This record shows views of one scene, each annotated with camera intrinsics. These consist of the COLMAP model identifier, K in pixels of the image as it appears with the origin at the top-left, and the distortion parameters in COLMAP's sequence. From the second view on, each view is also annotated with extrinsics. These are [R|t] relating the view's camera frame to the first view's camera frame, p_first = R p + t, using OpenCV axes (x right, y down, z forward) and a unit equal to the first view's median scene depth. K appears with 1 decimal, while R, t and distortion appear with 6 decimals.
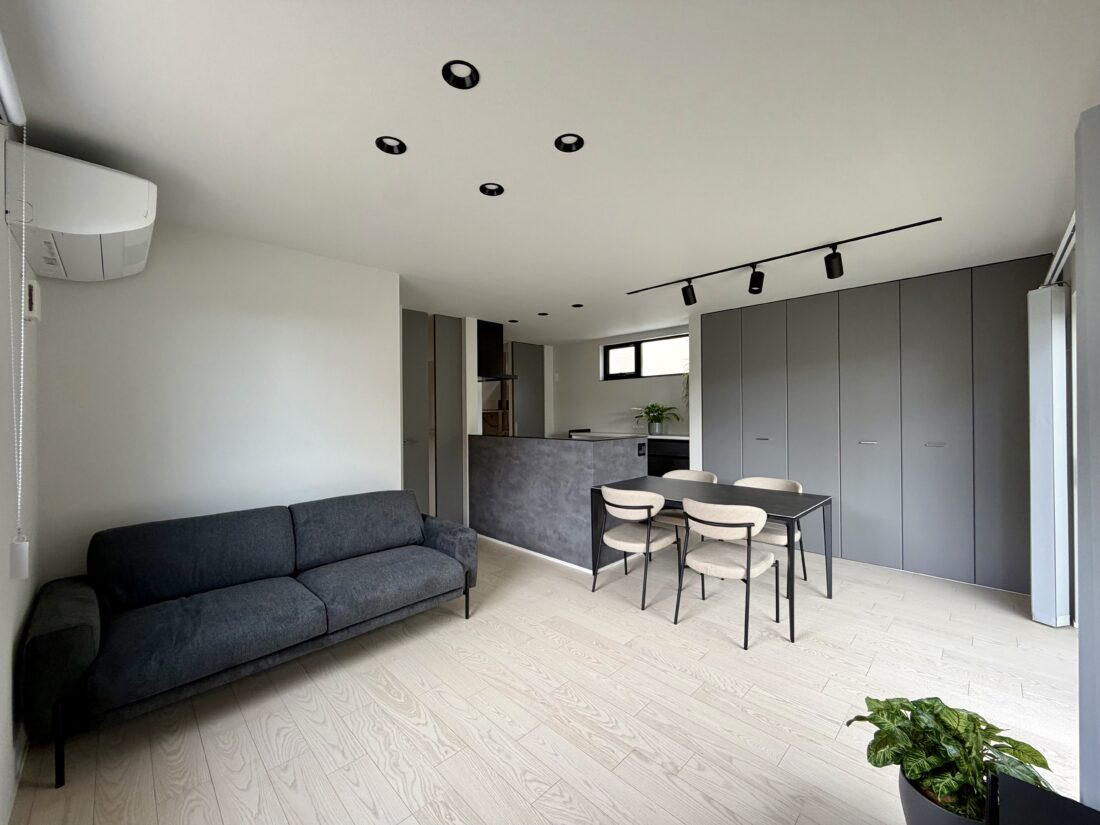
lens RADIAL K [[437.4, 0, 550.0], [0, 437.4, 412.5], [0, 0, 1]] dist [-0.000460, -0.000148]
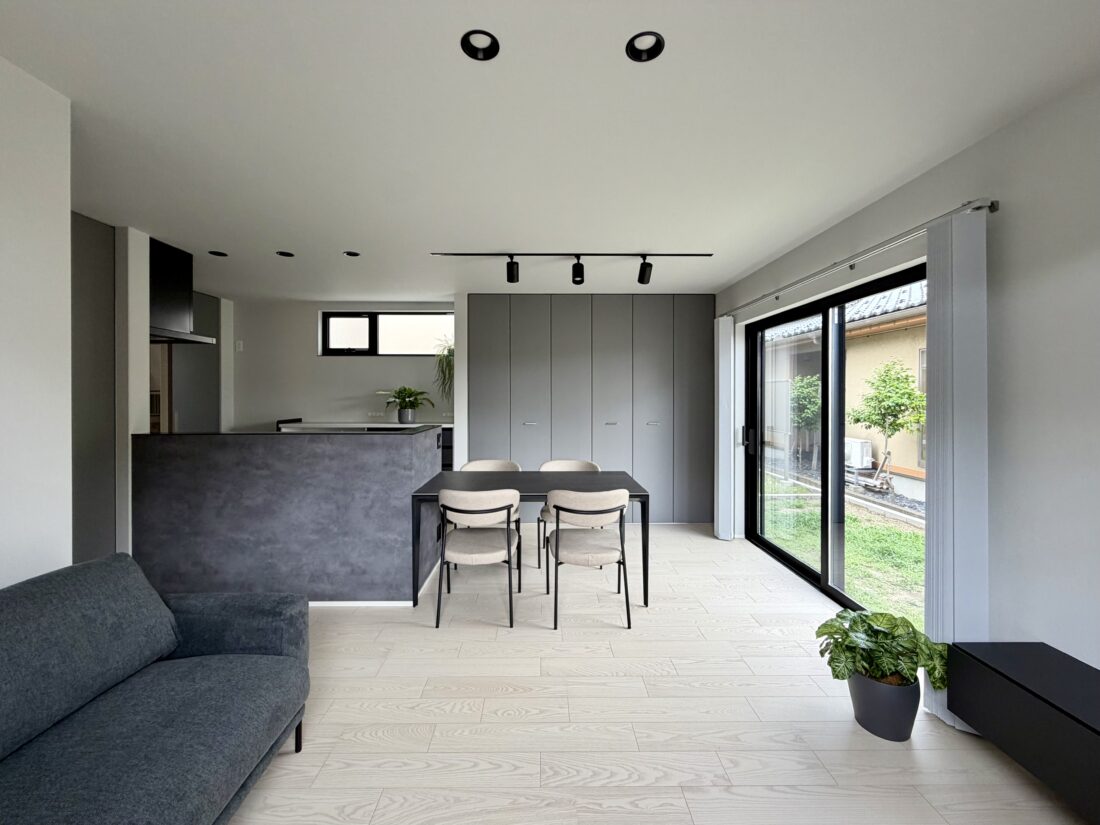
lens RADIAL K [[447.1, 0, 547.1], [0, 447.1, 399.6], [0, 0, 1]] dist [-0.001379, -0.000278]
pose [[0.698456, 0.003332, 0.715645, -0.269042], [-0.006968, 0.999973, 0.002145, 0.000750], [-0.715619, -0.006485, 0.698460, 0.246238]]
